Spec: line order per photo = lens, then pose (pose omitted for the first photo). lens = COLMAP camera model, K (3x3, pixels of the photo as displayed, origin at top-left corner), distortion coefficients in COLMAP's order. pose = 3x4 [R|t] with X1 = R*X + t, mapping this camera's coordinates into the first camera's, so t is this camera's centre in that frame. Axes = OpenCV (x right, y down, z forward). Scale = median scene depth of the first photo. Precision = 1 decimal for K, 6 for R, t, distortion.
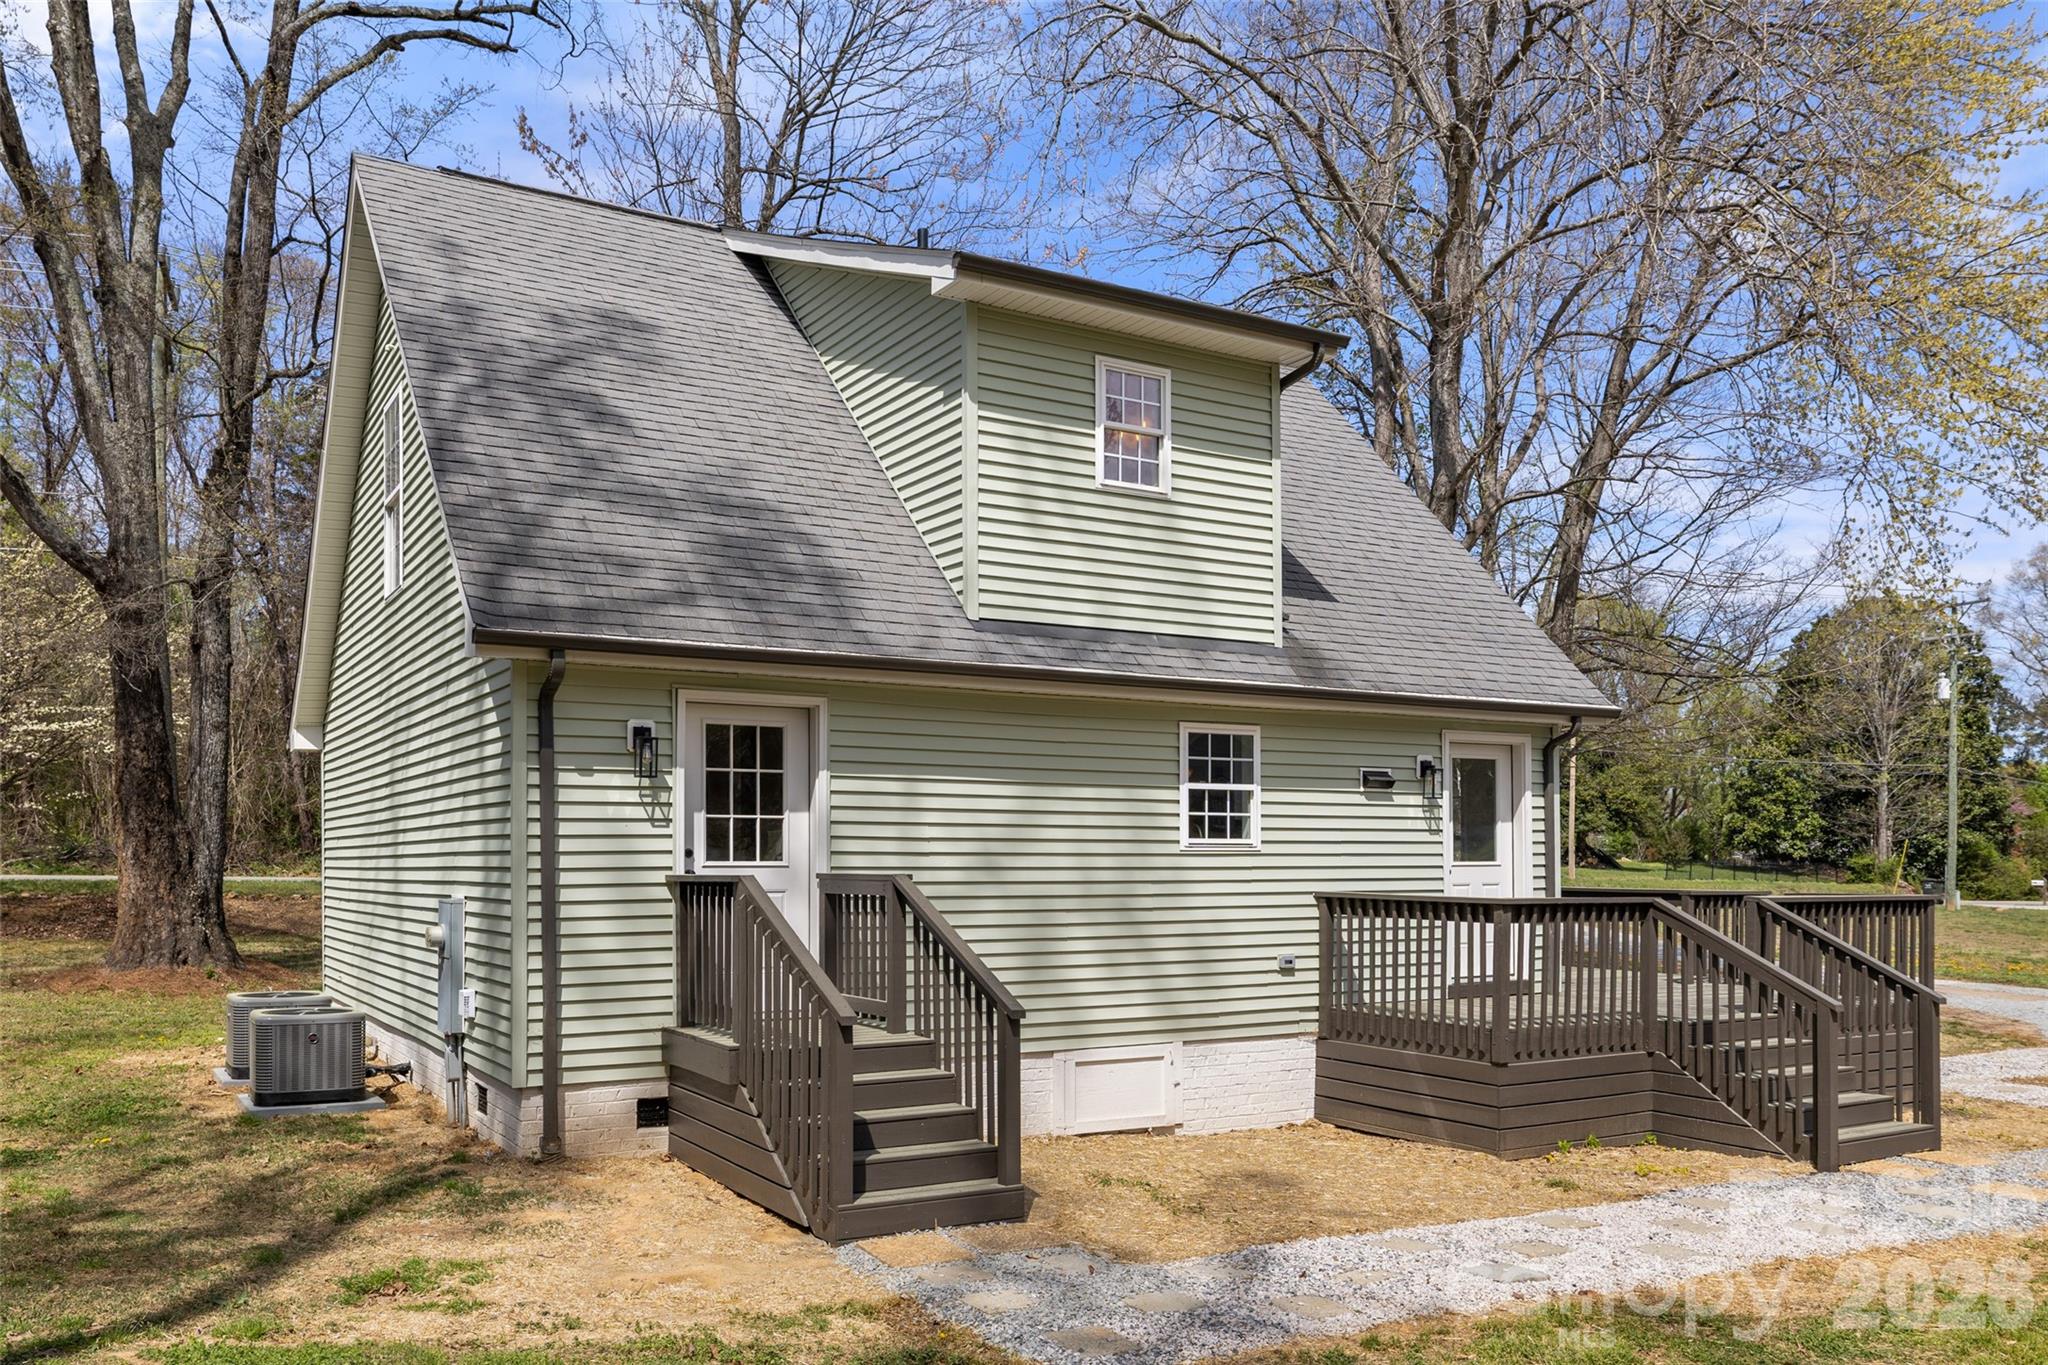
lens RADIAL K [[1438.4, 0, 1024.0], [0, 1438.4, 682.5], [0, 0, 1]] dist [-0.004244, 0.000824]
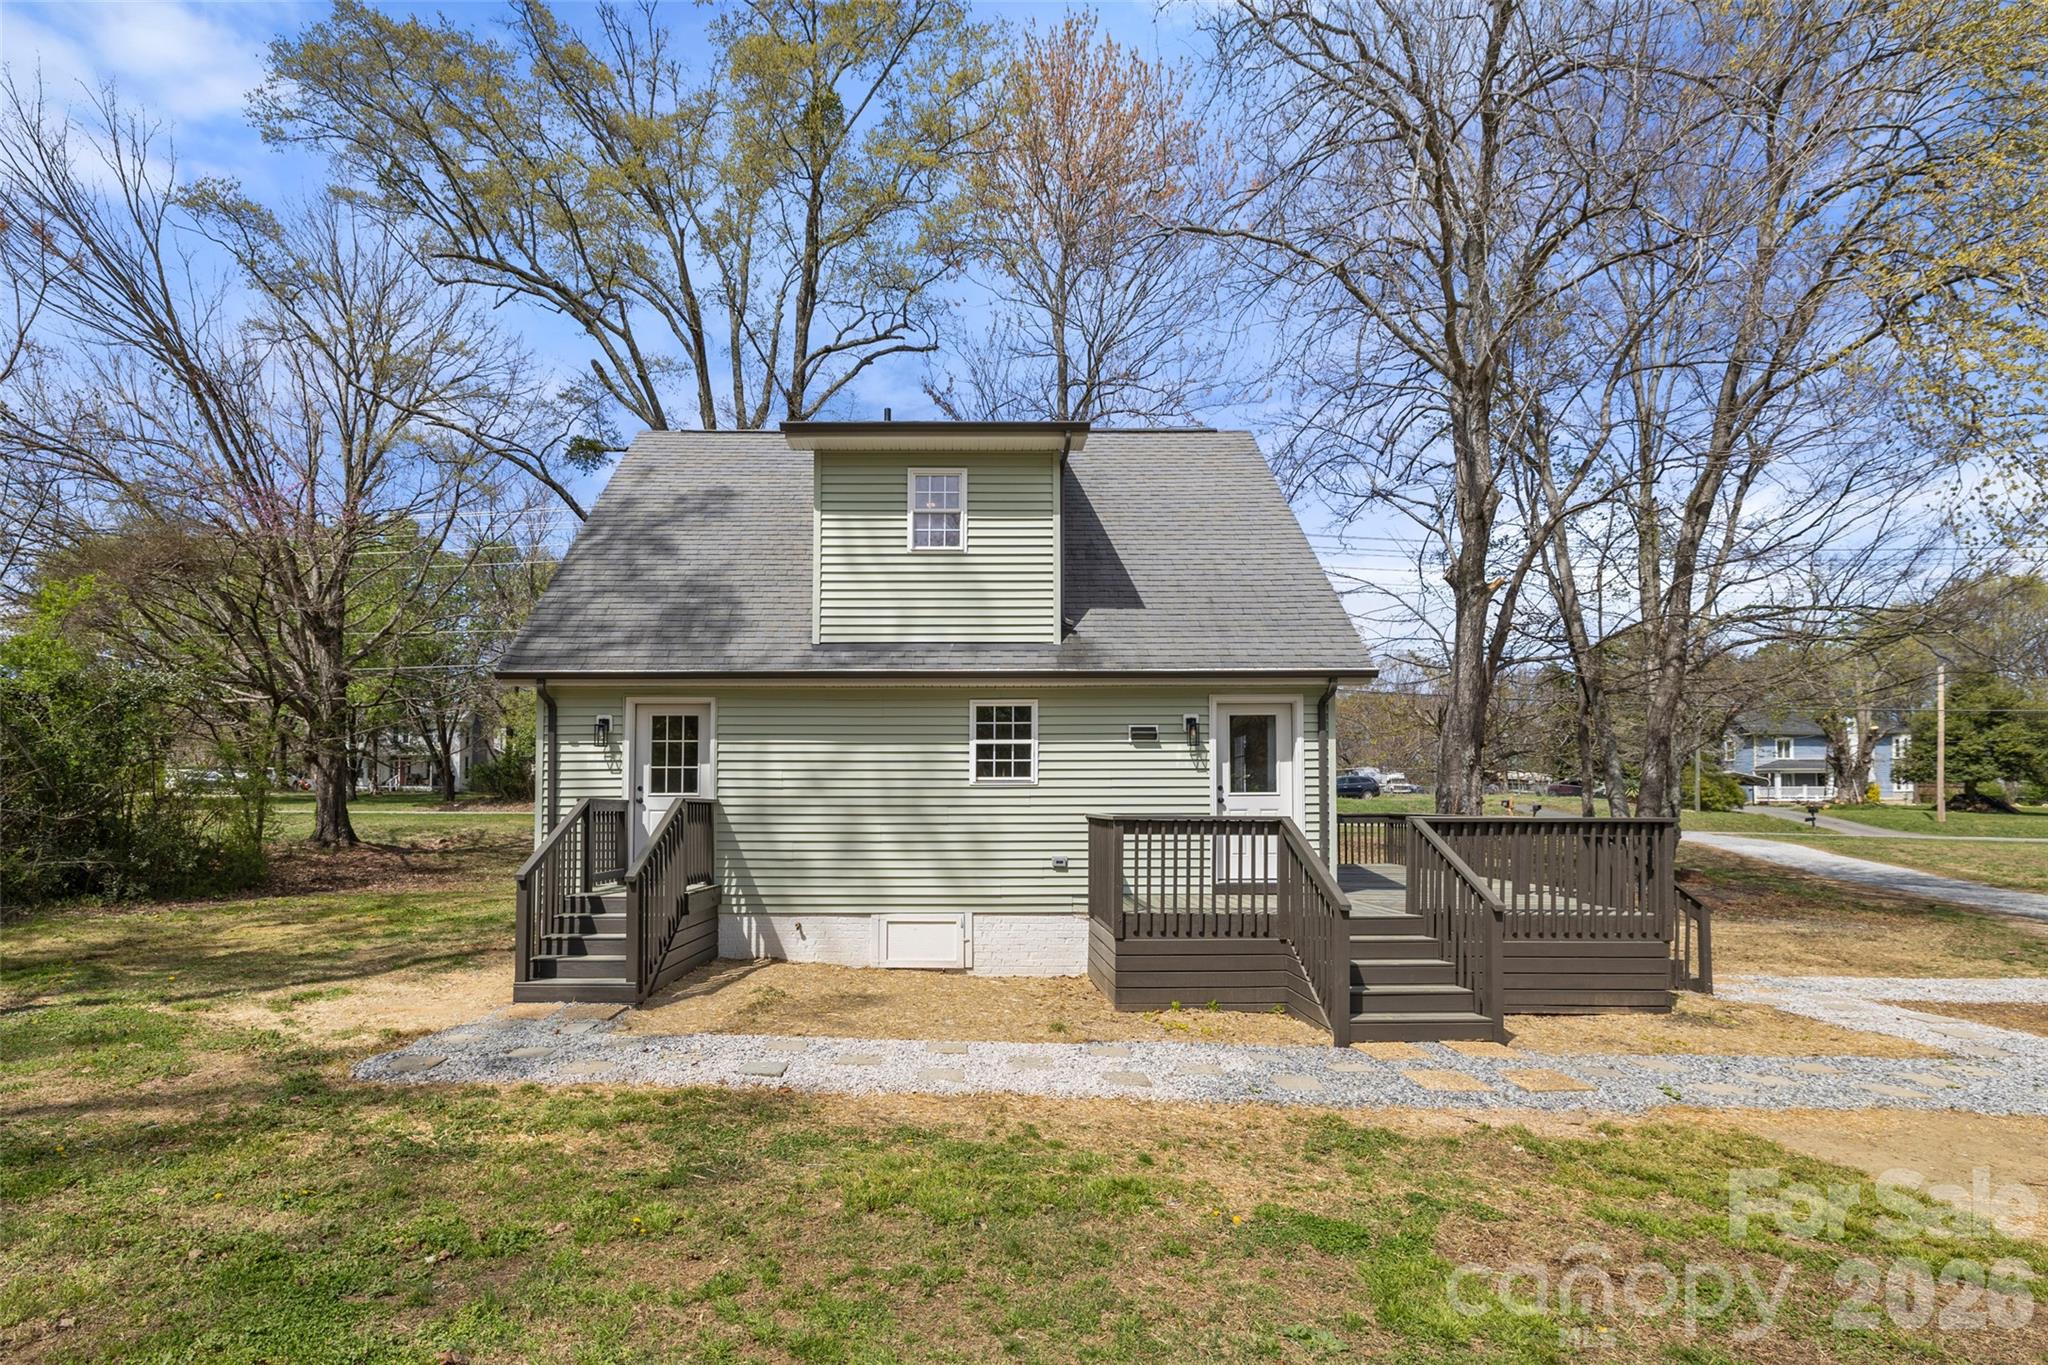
lens RADIAL K [[887.3, 0, 1020.5], [0, 887.3, 690.0], [0, 0, 1]] dist [-0.003040, -0.000663]
pose [[0.885023, -0.065388, -0.460933, 0.570040], [0.059918, 0.997851, -0.026509, 0.044163], [0.461676, -0.004157, 0.887039, 0.197258]]
